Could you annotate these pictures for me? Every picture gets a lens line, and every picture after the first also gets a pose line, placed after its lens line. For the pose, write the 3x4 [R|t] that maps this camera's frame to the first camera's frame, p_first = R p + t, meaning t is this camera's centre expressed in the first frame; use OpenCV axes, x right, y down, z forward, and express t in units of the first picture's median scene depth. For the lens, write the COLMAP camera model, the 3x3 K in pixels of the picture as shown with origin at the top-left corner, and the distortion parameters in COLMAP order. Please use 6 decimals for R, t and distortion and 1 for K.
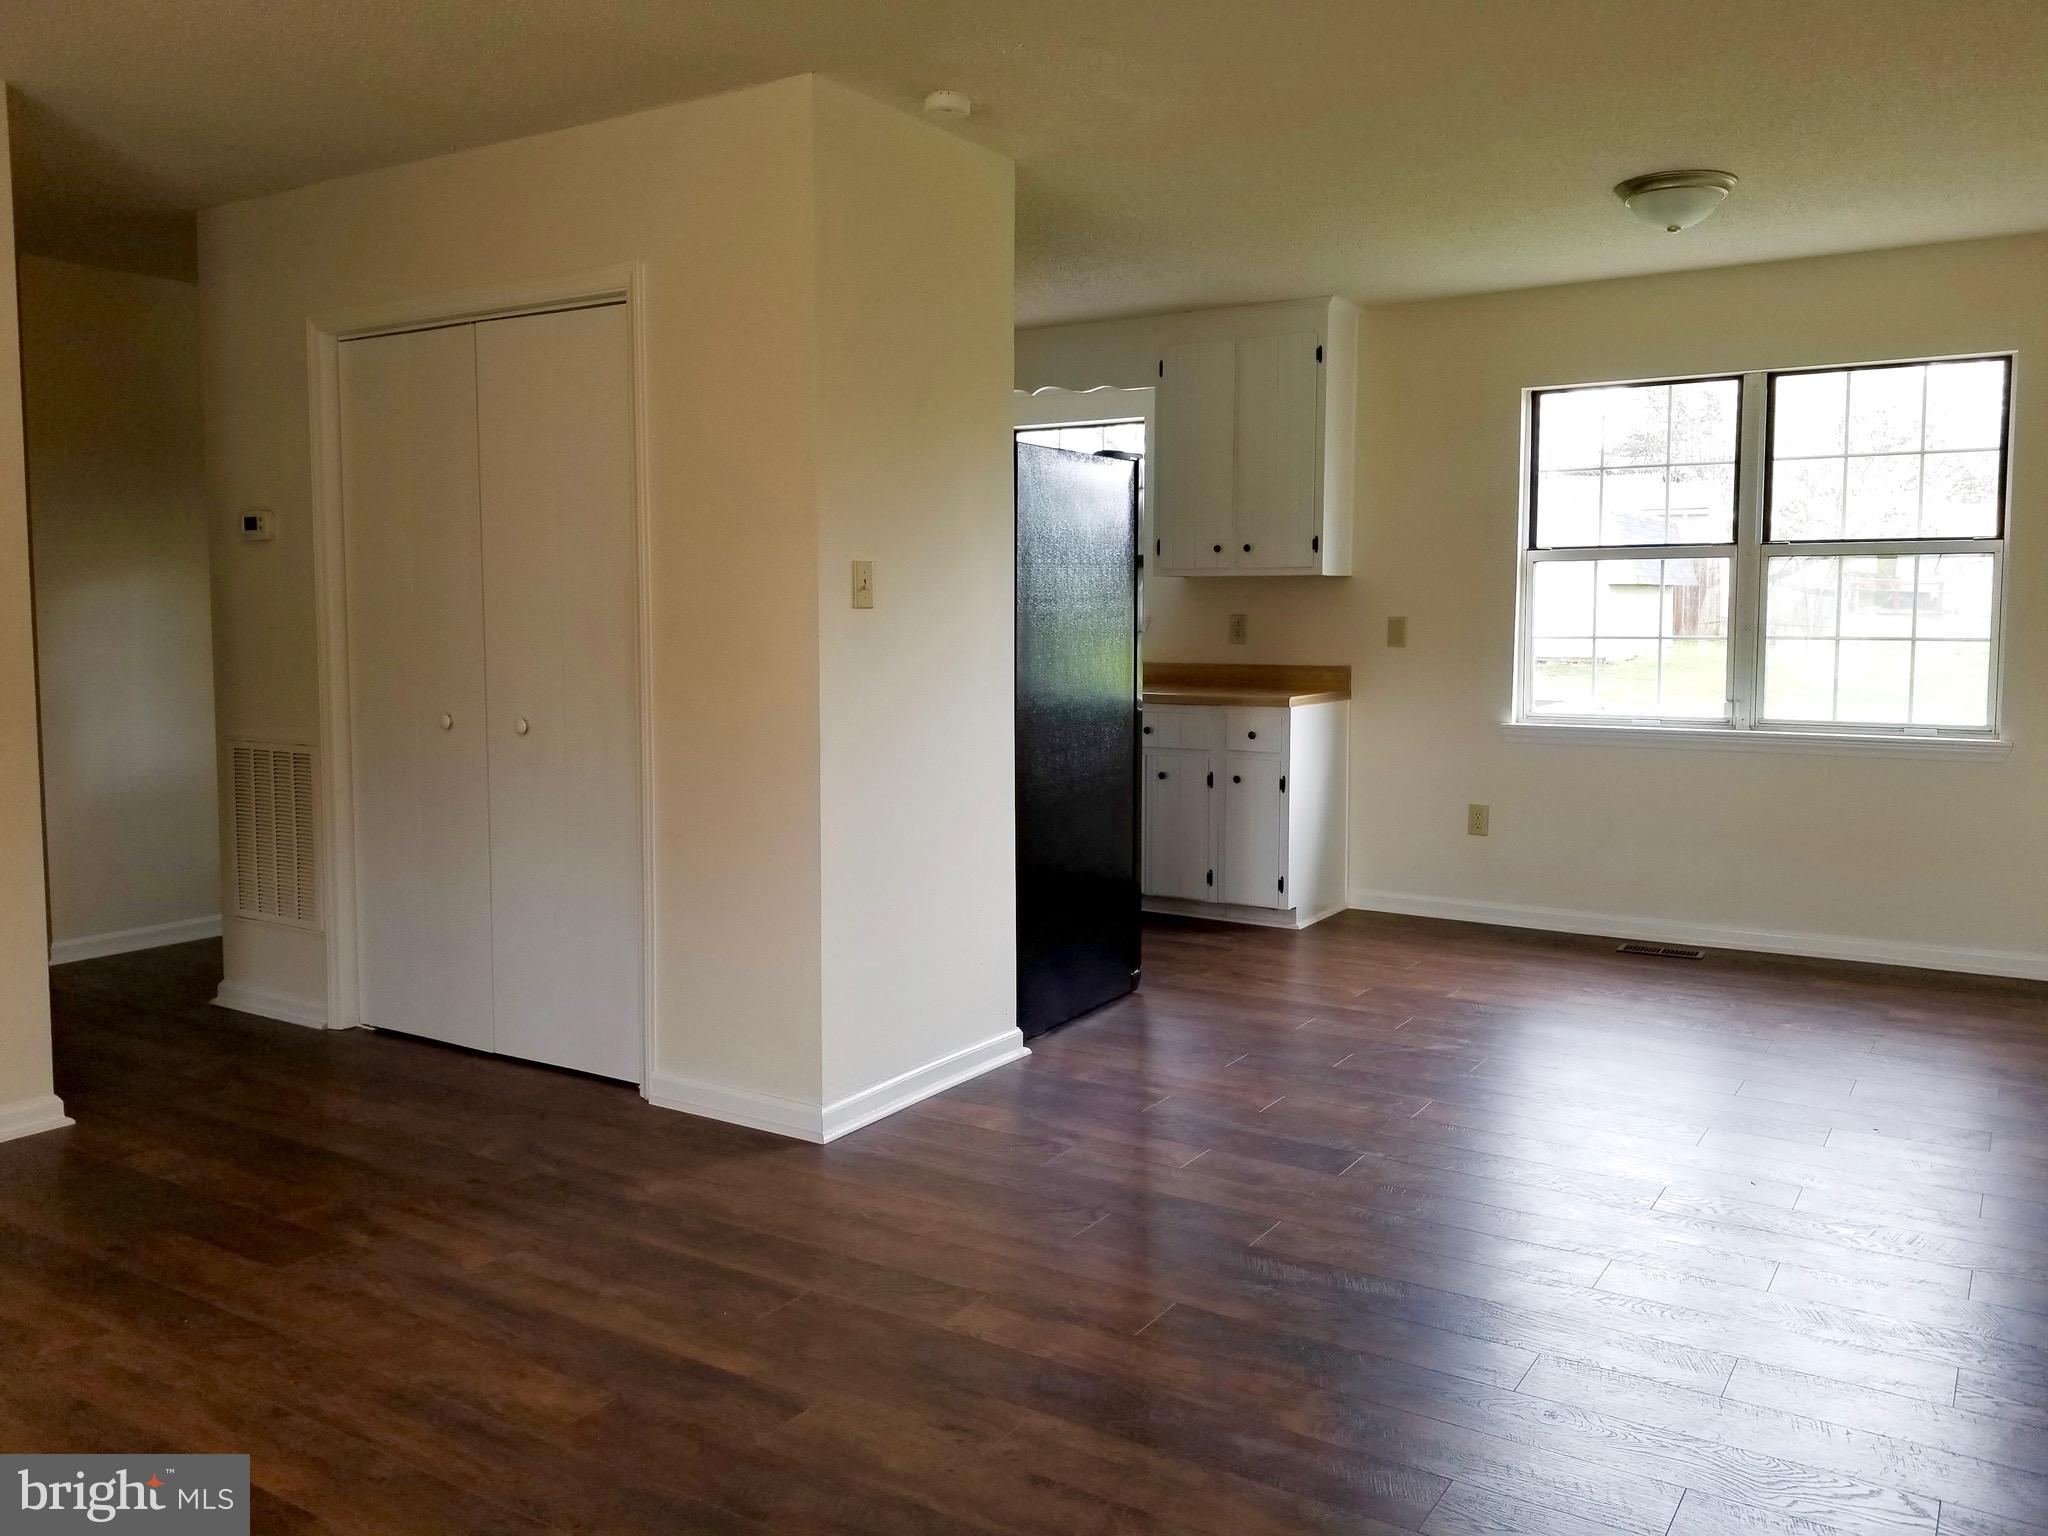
lens RADIAL K [[1605.4, 0, 1013.1], [0, 1605.4, 736.0], [0, 0, 1]] dist [0.073182, -0.113760]
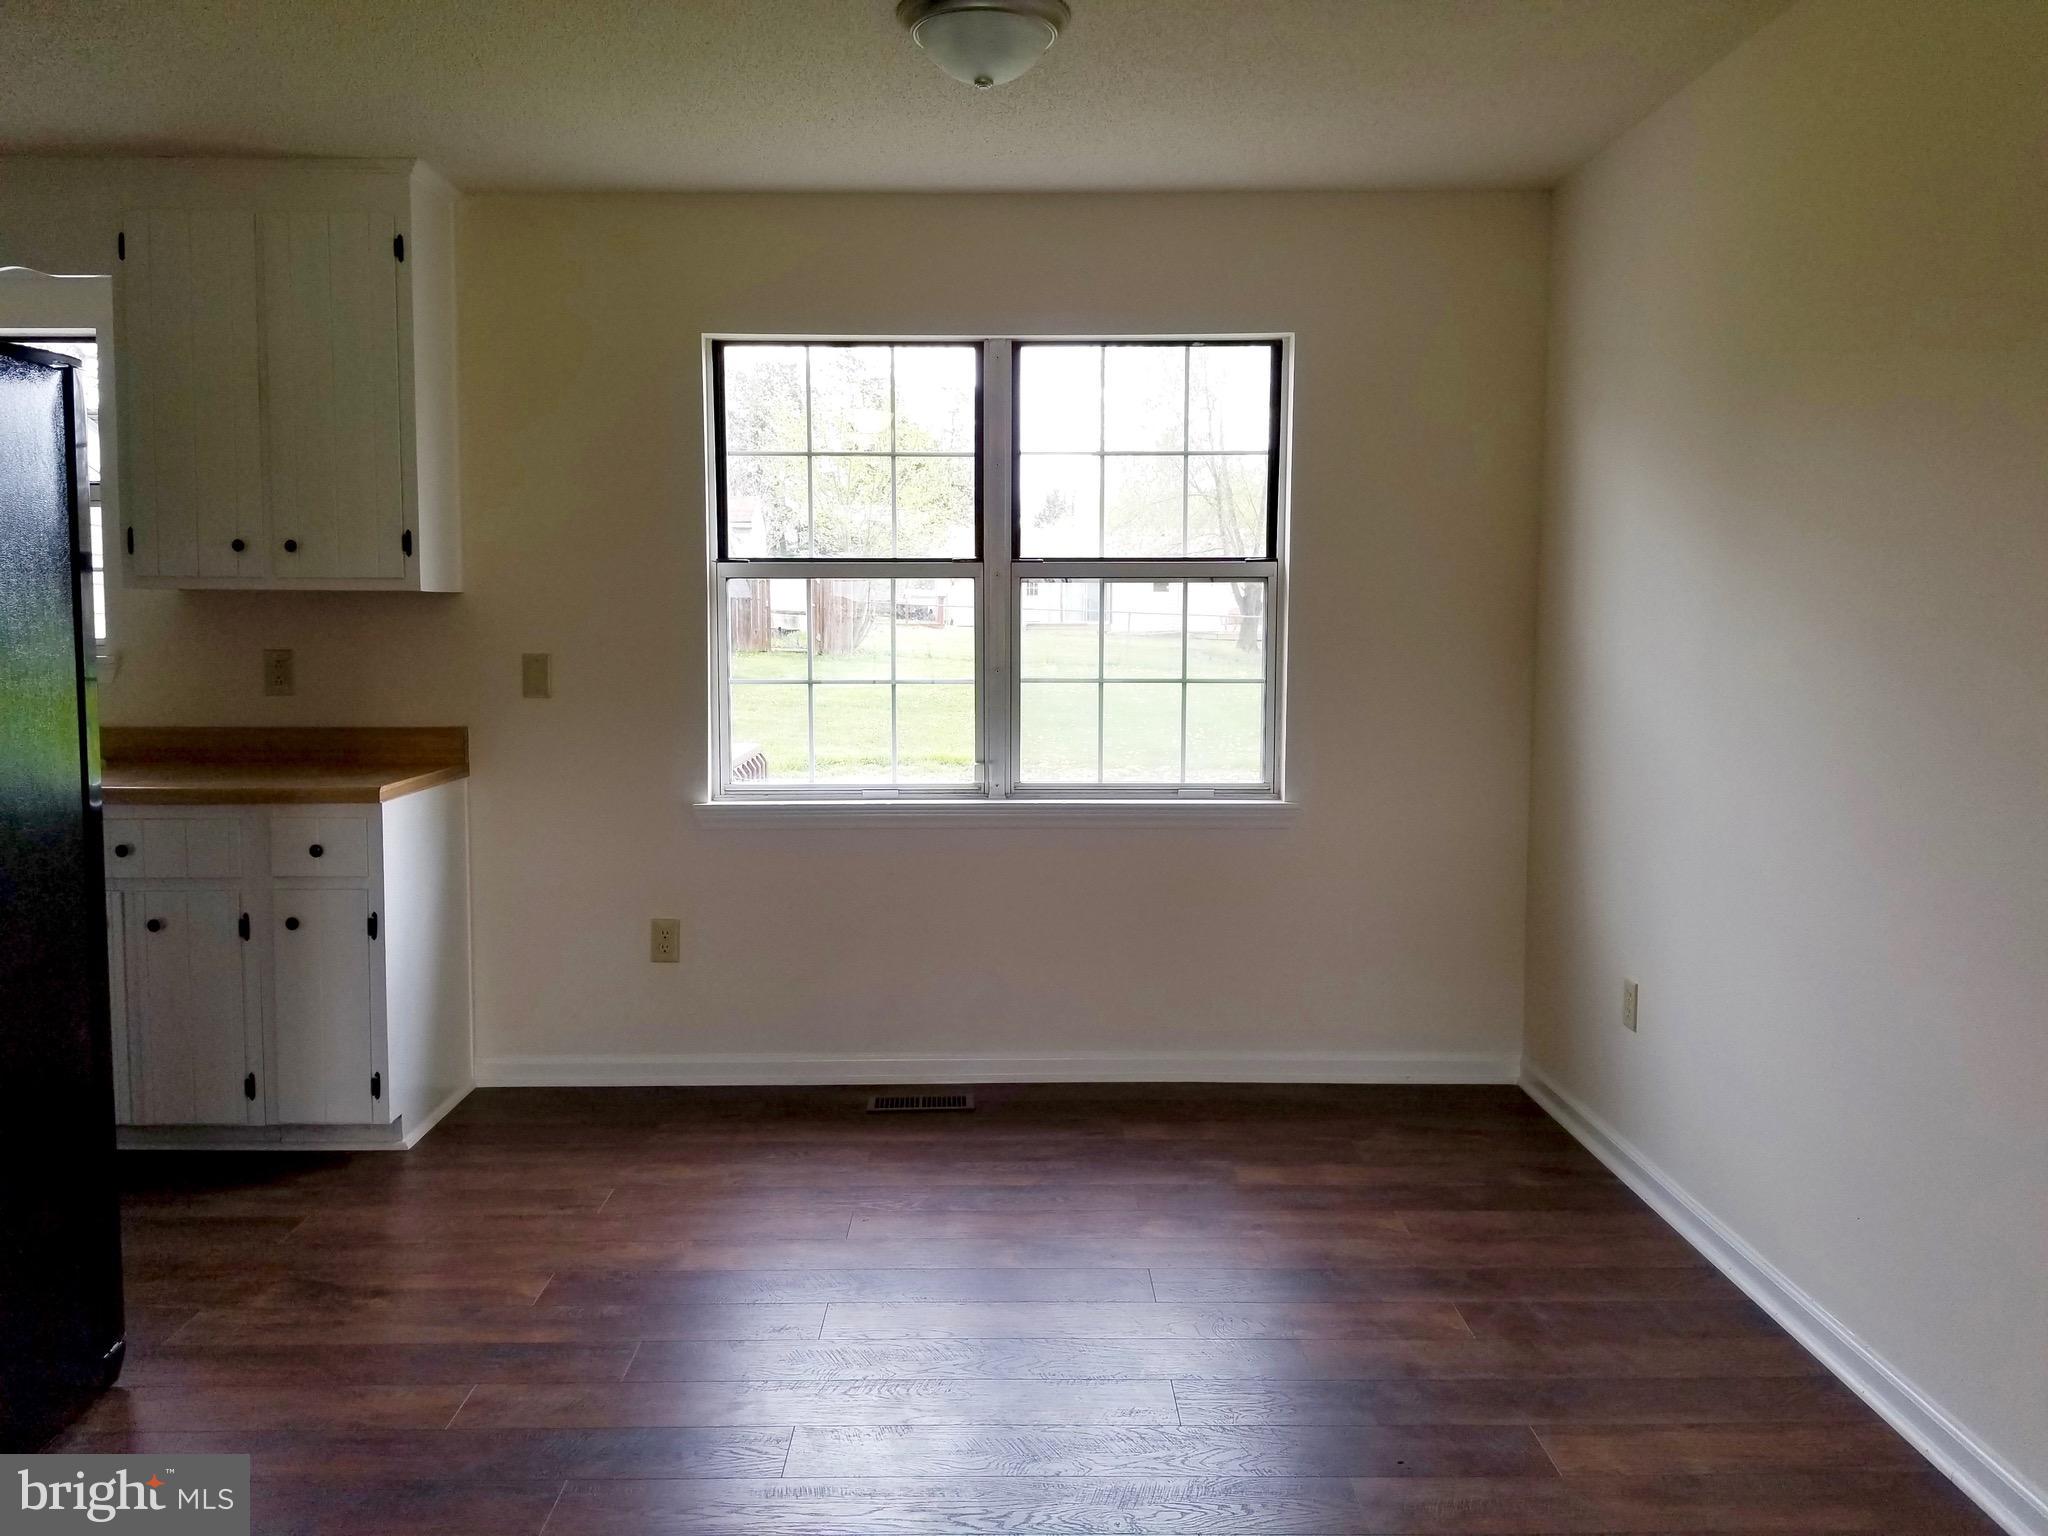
lens RADIAL K [[1605.4, 0, 1013.1], [0, 1605.4, 736.0], [0, 0, 1]] dist [0.073182, -0.113760]
pose [[0.836520, -0.038227, 0.546601, 0.036185], [0.041369, 0.999122, 0.006562, -0.039262], [-0.546372, 0.017123, 0.837368, 0.353845]]
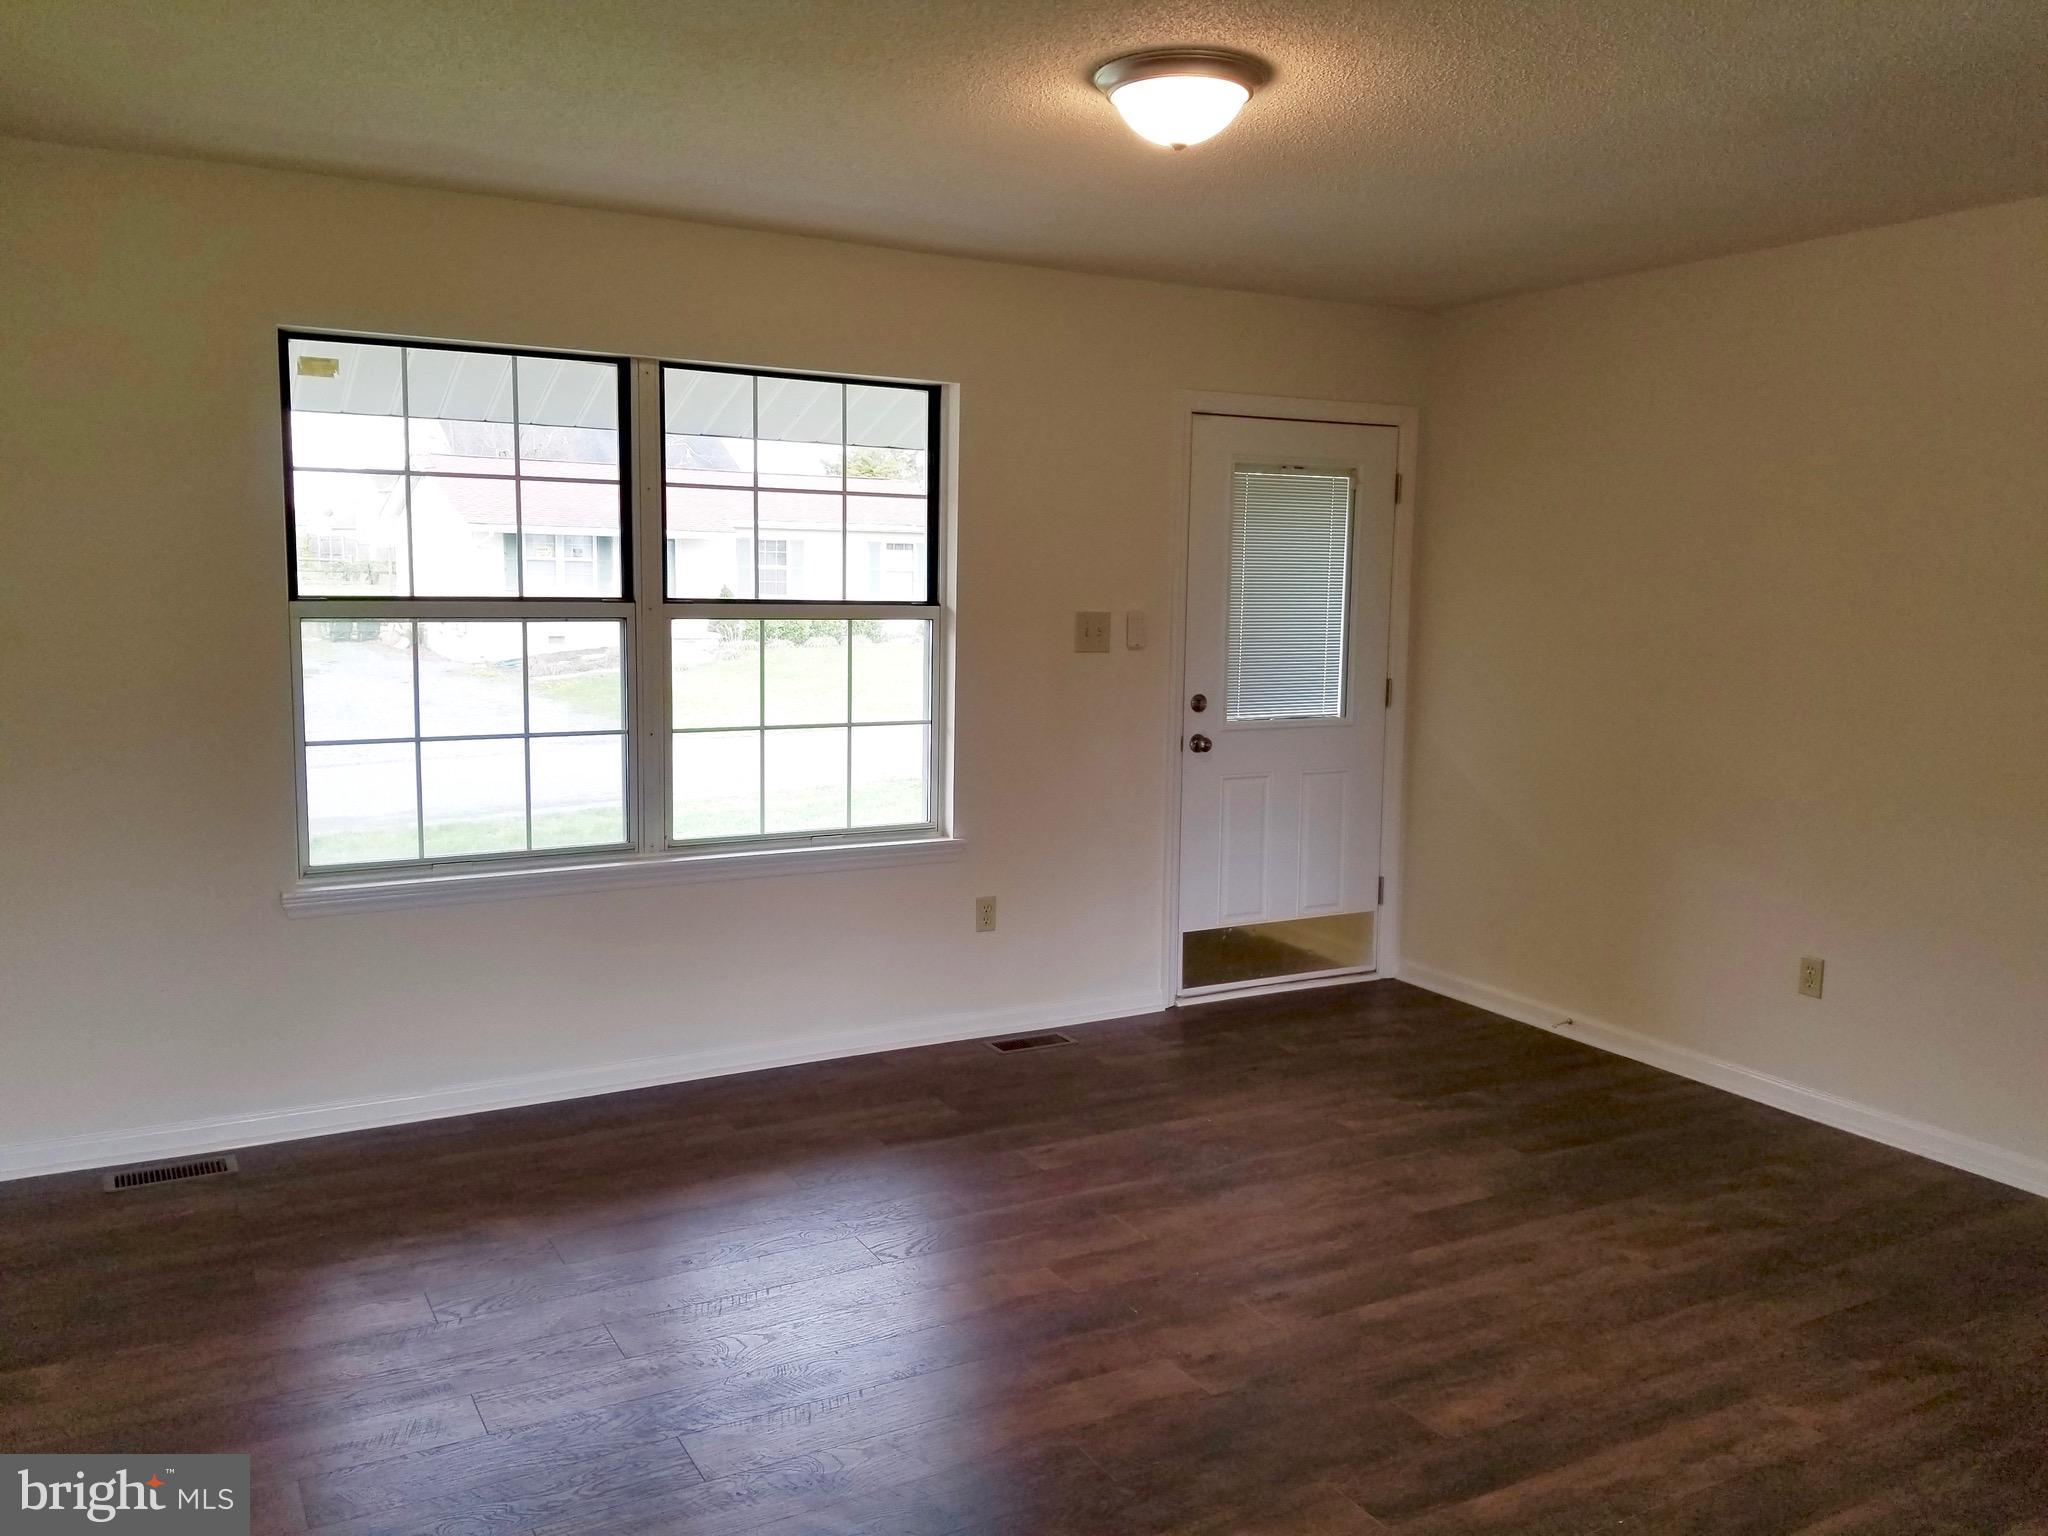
lens RADIAL K [[1605.4, 0, 1013.1], [0, 1605.4, 736.0], [0, 0, 1]] dist [0.073182, -0.113760]
pose [[-0.457399, 0.090470, -0.884648, 0.385414], [-0.085655, 0.985704, 0.145092, -0.095032], [0.885127, 0.142139, -0.443110, 0.531907]]
